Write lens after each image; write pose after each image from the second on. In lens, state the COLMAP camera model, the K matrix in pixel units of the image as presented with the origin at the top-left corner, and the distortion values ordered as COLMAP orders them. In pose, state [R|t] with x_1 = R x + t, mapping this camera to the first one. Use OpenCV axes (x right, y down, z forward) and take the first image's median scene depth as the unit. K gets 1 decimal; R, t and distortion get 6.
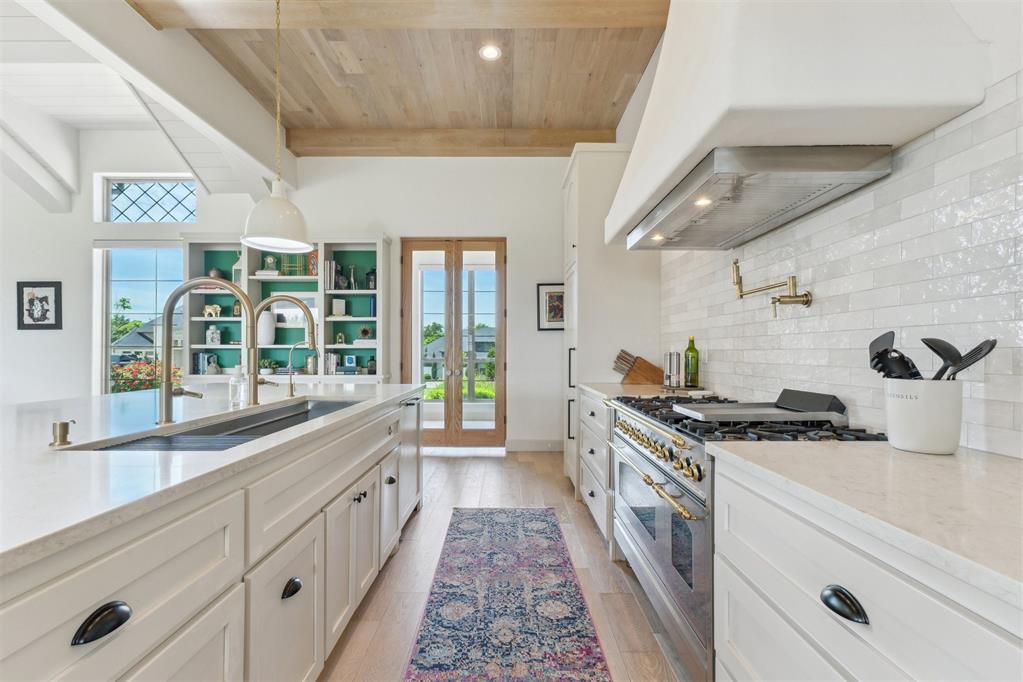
lens RADIAL K [[439.3, 0, 503.4], [0, 439.3, 351.3], [0, 0, 1]] dist [0.008267, -0.000879]
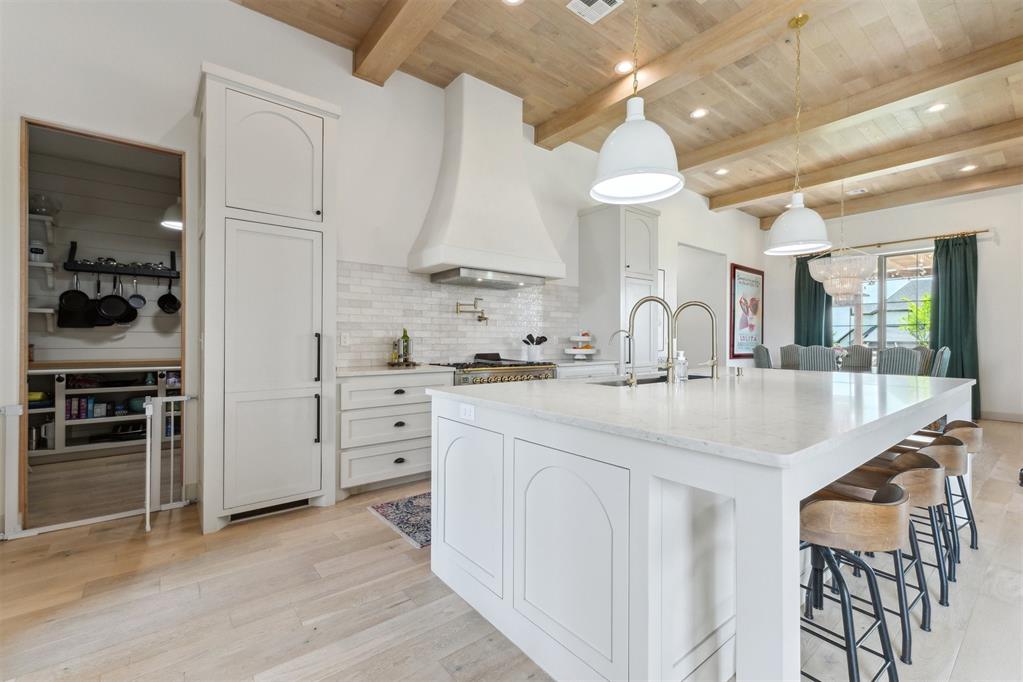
lens RADIAL K [[439.3, 0, 511.6], [0, 439.3, 340.9], [0, 0, 1]] dist [0.008267, -0.000879]
pose [[-0.635100, -0.006374, 0.772403, -0.529111], [-0.003952, 0.999980, 0.005003, 0.000485], [-0.772419, 0.000125, -0.635113, 0.909637]]
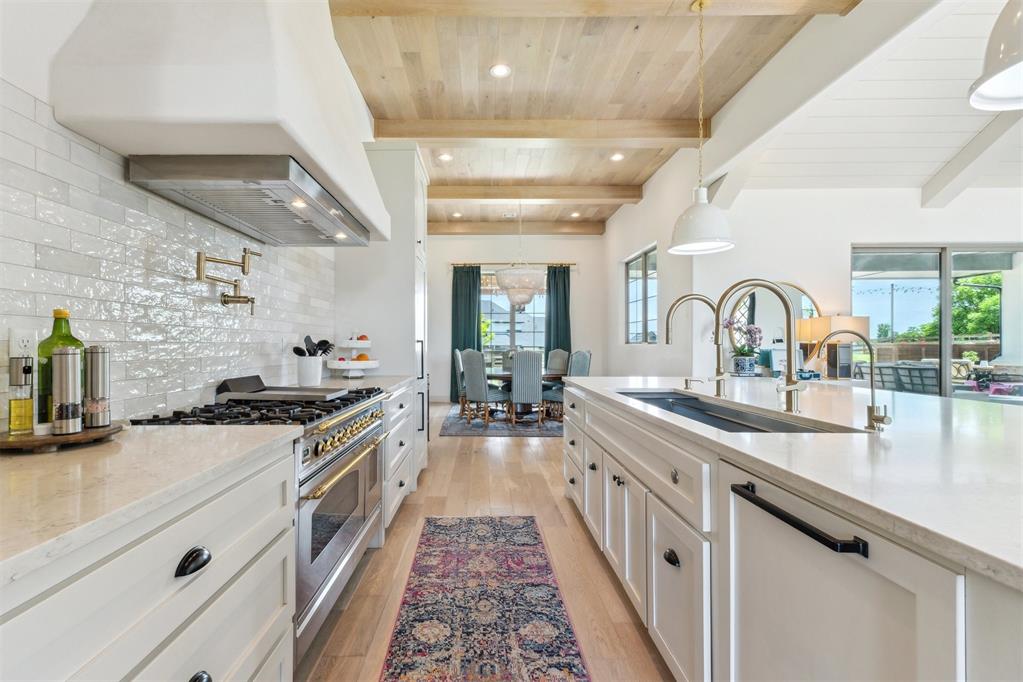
lens RADIAL K [[439.3, 0, 474.6], [0, 439.3, 349.3], [0, 0, 1]] dist [0.008267, -0.000879]
pose [[-0.999963, -0.004207, 0.007492, 0.008757], [-0.004104, 0.999899, 0.013637, -0.002298], [-0.007548, 0.013606, -0.999879, 0.775044]]
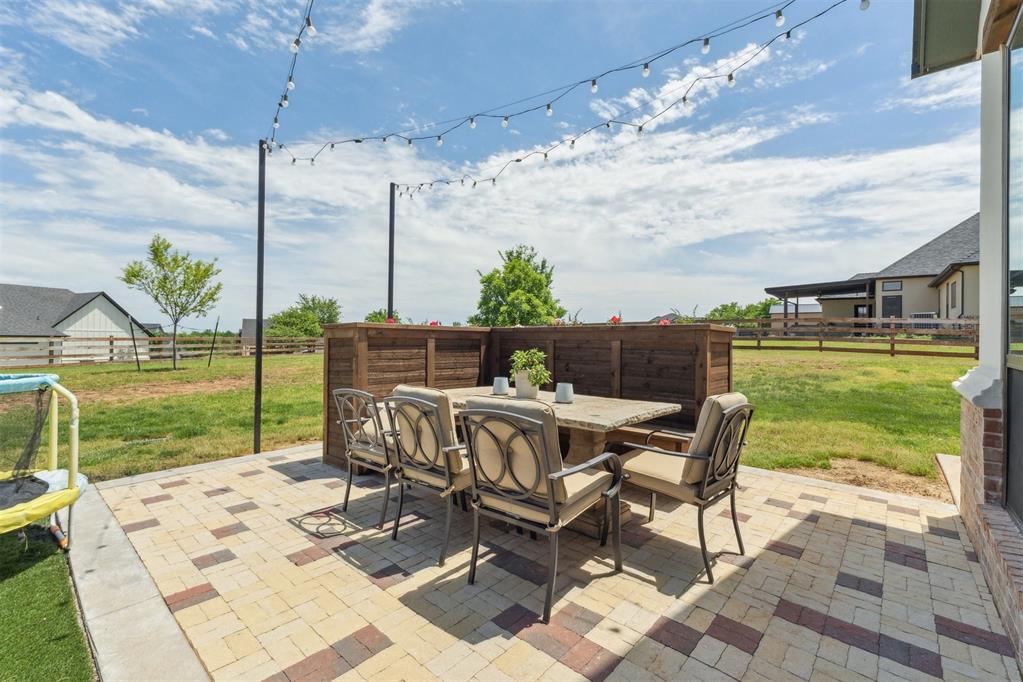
lens RADIAL K [[439.3, 0, 508.4], [0, 439.3, 337.8], [0, 0, 1]] dist [0.008267, -0.000879]
pose [[-0.654682, -0.011781, -0.755812, -2.140572], [-0.015083, 0.999883, -0.002520, 0.014876], [0.755754, 0.009750, -0.654784, -1.241342]]
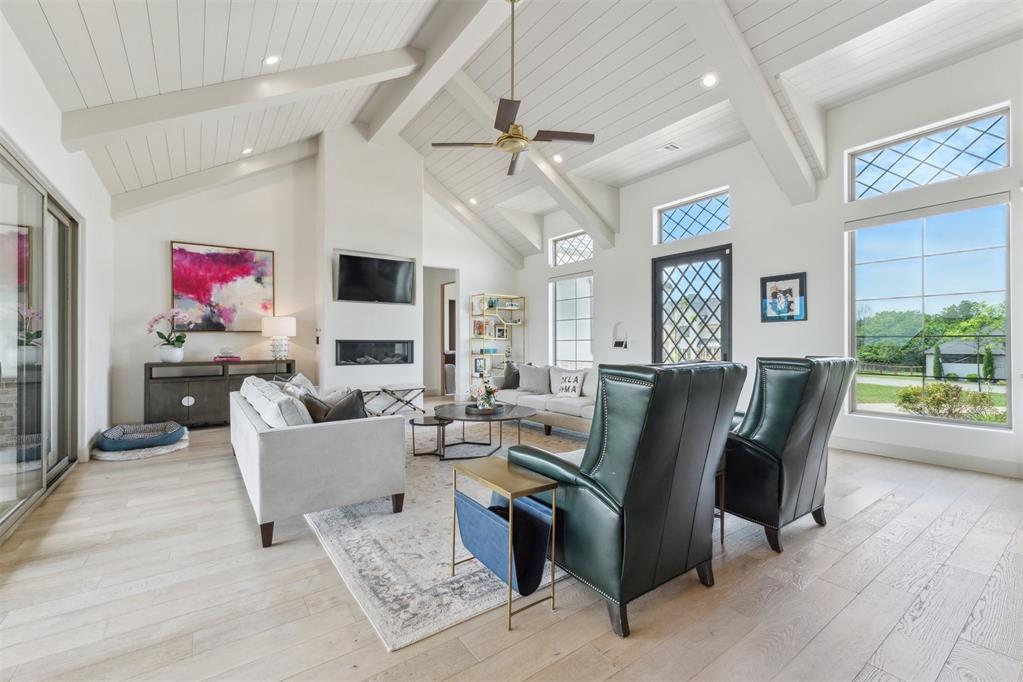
lens RADIAL K [[439.3, 0, 509.1], [0, 439.3, 338.9], [0, 0, 1]] dist [0.008267, -0.000879]
pose [[0.587297, -0.011899, -0.809284, -0.632832], [0.002308, 0.999912, -0.013027, 0.003299], [0.809368, 0.005783, 0.587274, -0.122358]]
